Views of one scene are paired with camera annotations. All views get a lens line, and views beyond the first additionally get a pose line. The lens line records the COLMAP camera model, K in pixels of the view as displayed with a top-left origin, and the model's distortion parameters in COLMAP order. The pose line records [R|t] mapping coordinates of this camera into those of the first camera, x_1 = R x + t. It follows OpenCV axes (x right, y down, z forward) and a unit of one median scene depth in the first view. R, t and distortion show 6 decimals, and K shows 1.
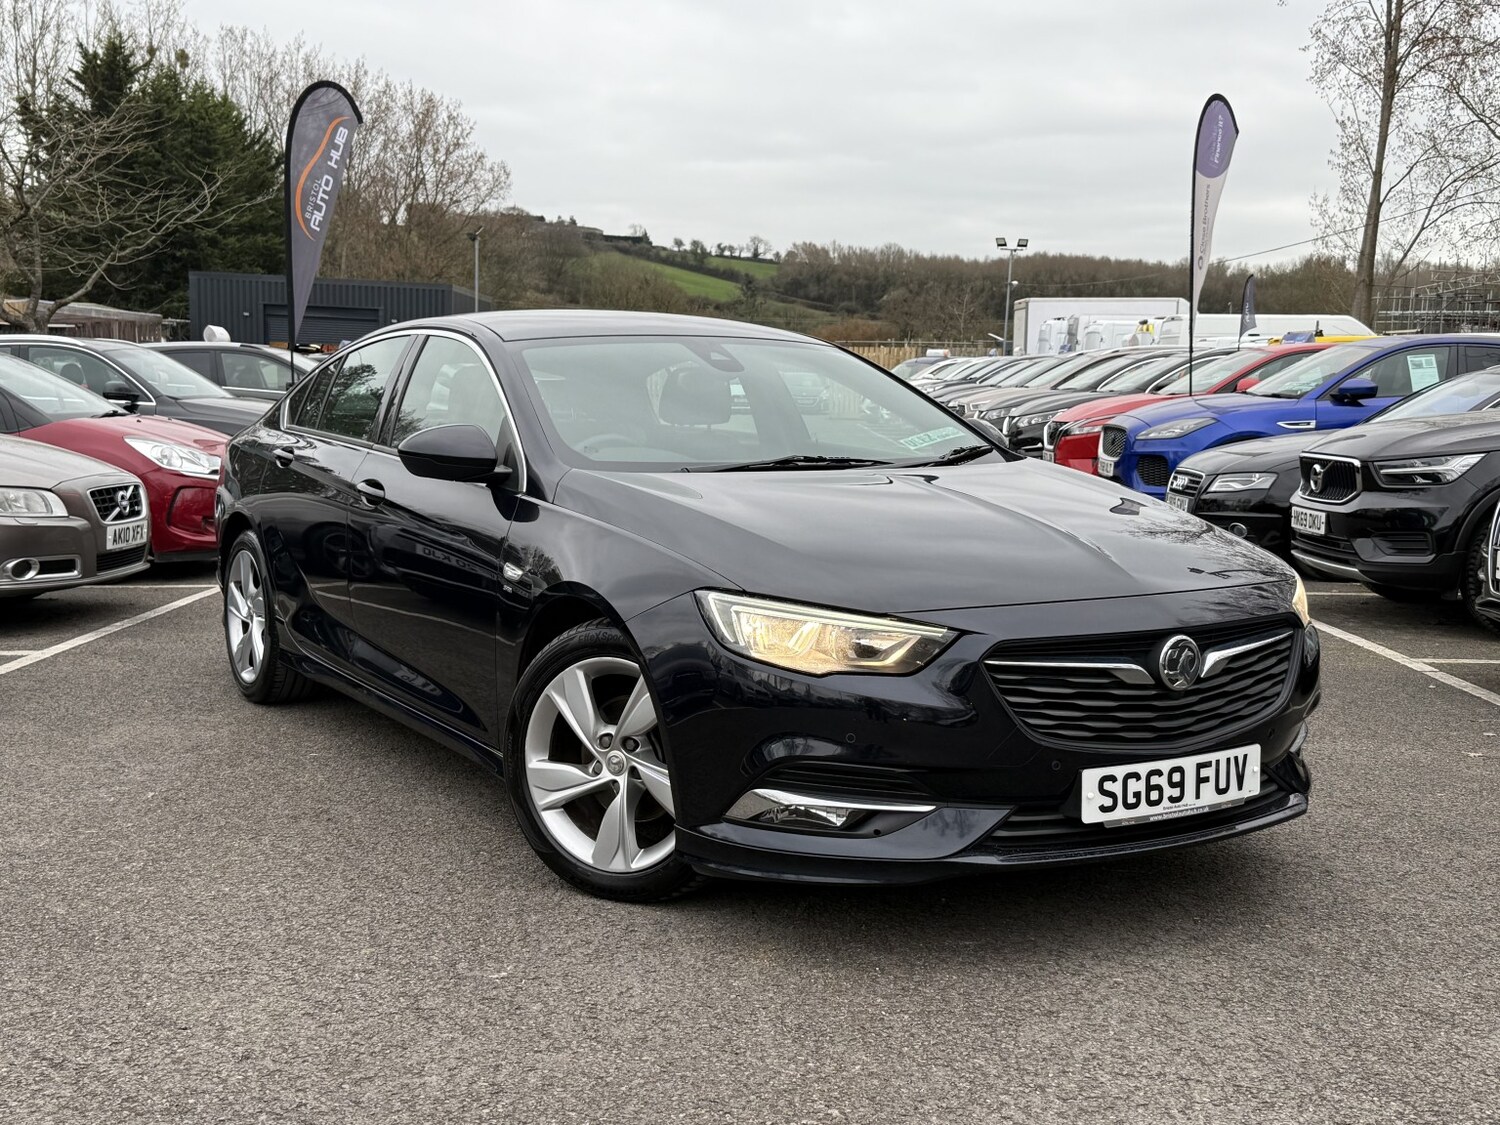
lens RADIAL K [[1636.2, 0, 748.6], [0, 1636.2, 562.6], [0, 0, 1]] dist [0.189310, -0.423386]
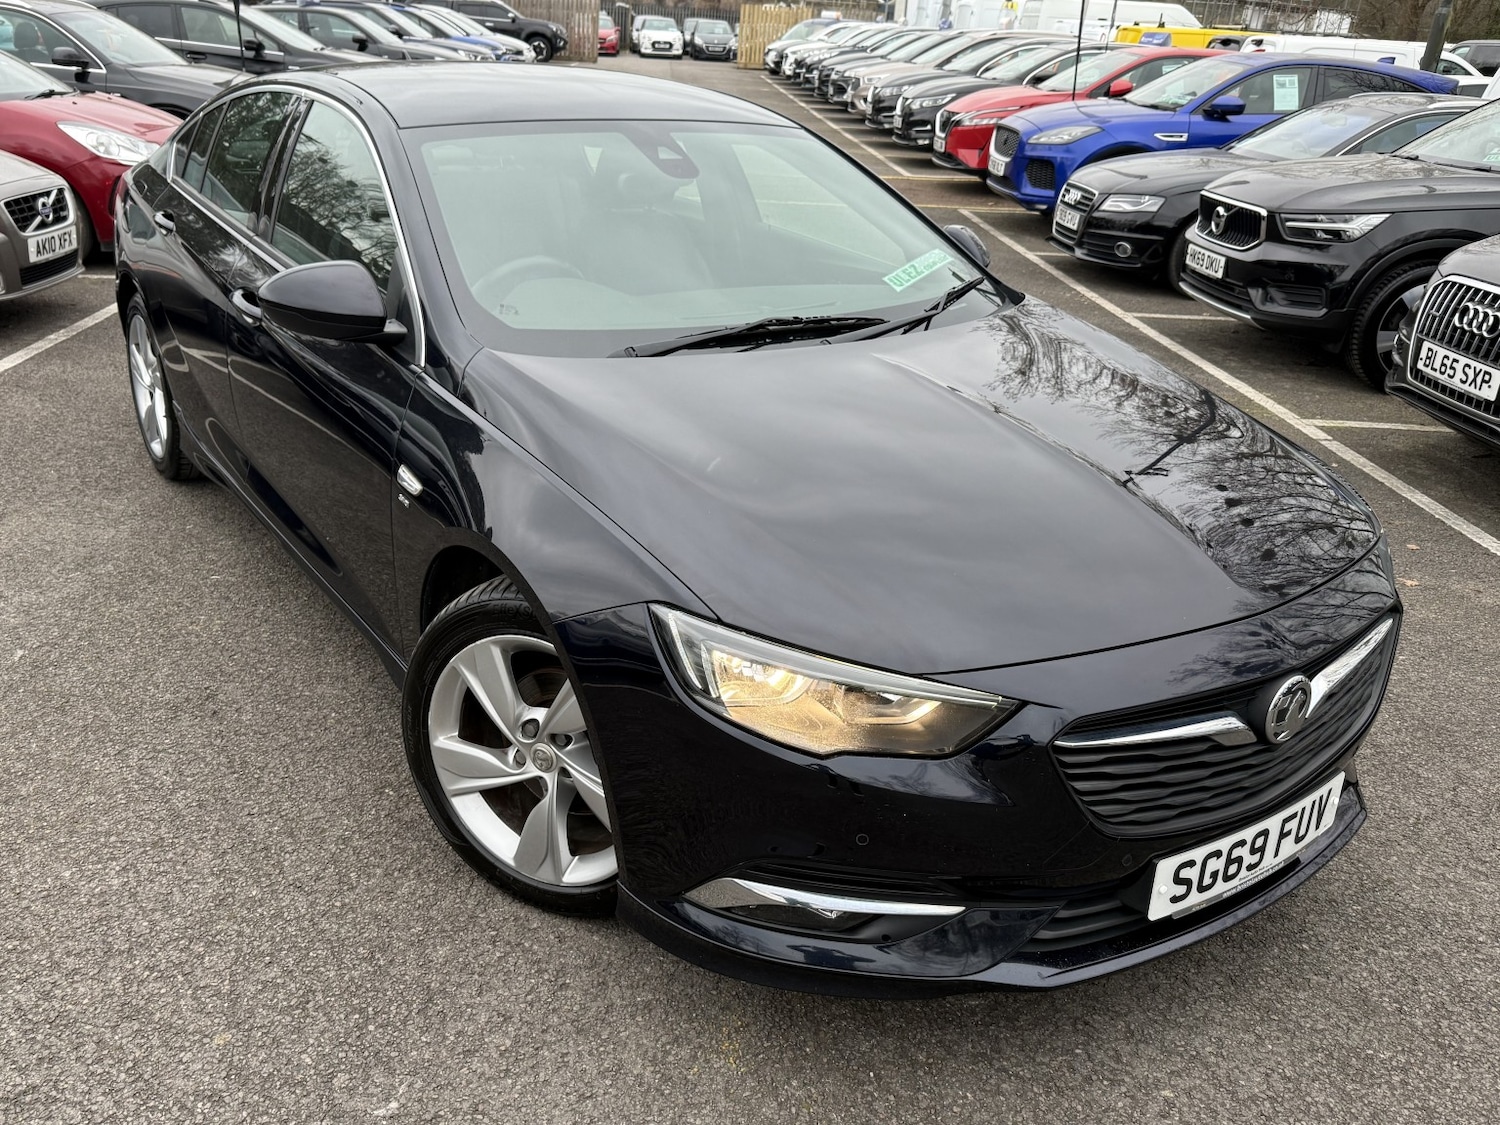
lens RADIAL K [[1258.5, 0, 747.3], [0, 1258.5, 564.5], [0, 0, 1]] dist [0.035117, -0.065265]
pose [[0.997247, 0.016533, 0.072282, -0.007962], [-0.036834, 0.956497, 0.289407, -0.043339], [-0.064353, -0.291273, 0.954473, 0.129837]]
